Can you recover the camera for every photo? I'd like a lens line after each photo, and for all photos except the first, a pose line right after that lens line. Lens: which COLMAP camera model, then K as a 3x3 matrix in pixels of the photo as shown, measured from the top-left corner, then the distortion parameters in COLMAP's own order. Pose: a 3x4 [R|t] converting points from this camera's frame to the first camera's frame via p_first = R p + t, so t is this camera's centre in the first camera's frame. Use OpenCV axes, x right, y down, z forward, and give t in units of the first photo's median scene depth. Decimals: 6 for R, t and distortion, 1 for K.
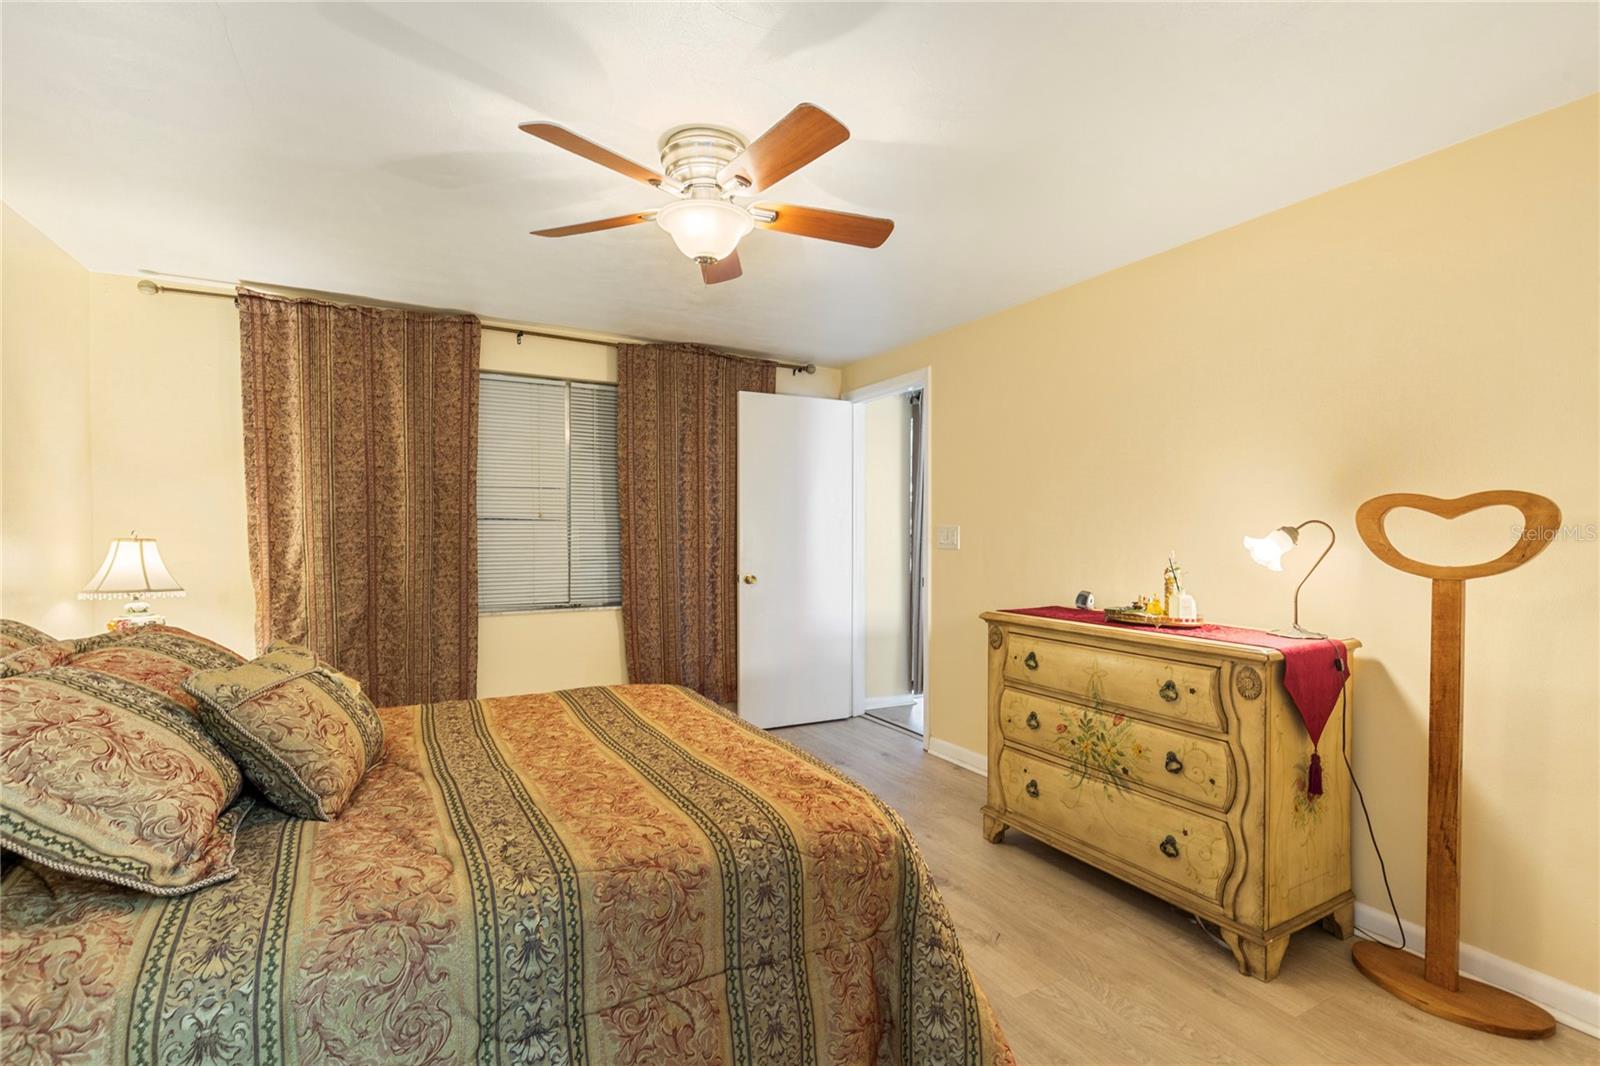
lens RADIAL K [[721.0, 0, 792.5], [0, 721.0, 523.6], [0, 0, 1]] dist [0.000516, -0.000384]
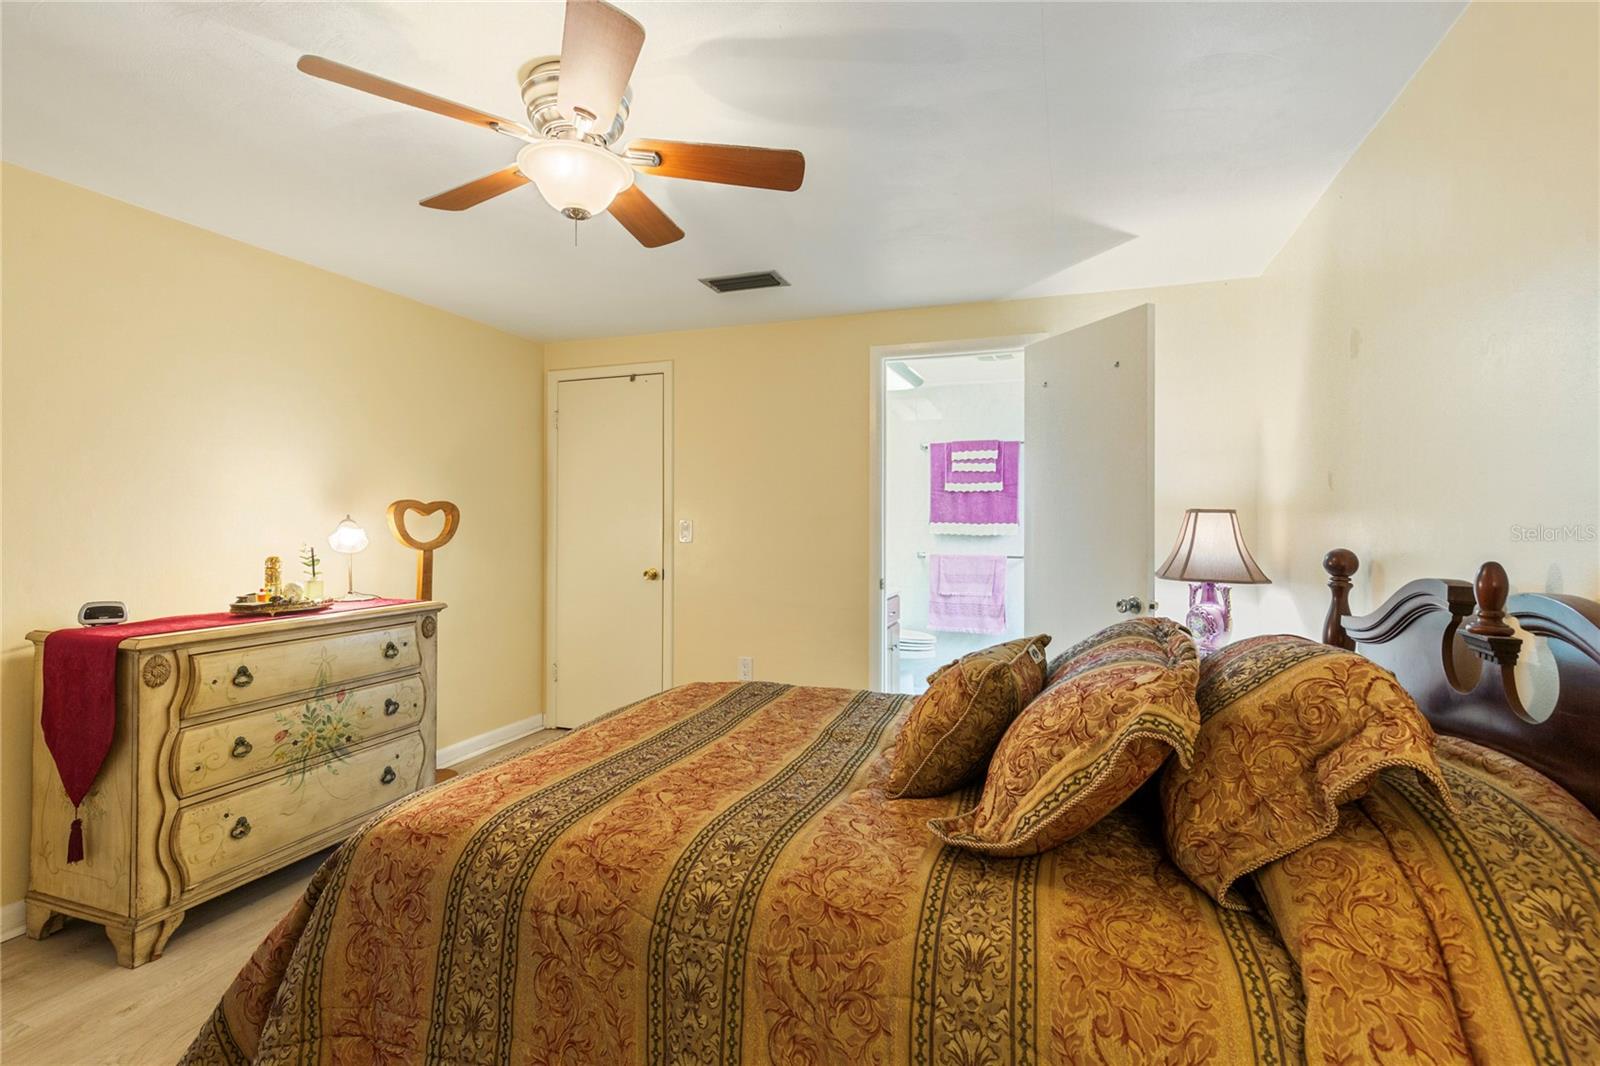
lens RADIAL K [[721.0, 0, 792.5], [0, 721.0, 523.6], [0, 0, 1]] dist [0.000516, -0.000384]
pose [[-0.649232, -0.002160, 0.760587, -0.808129], [-0.007202, 0.999969, -0.003308, 0.010106], [-0.760556, -0.007626, -0.649227, 1.175731]]
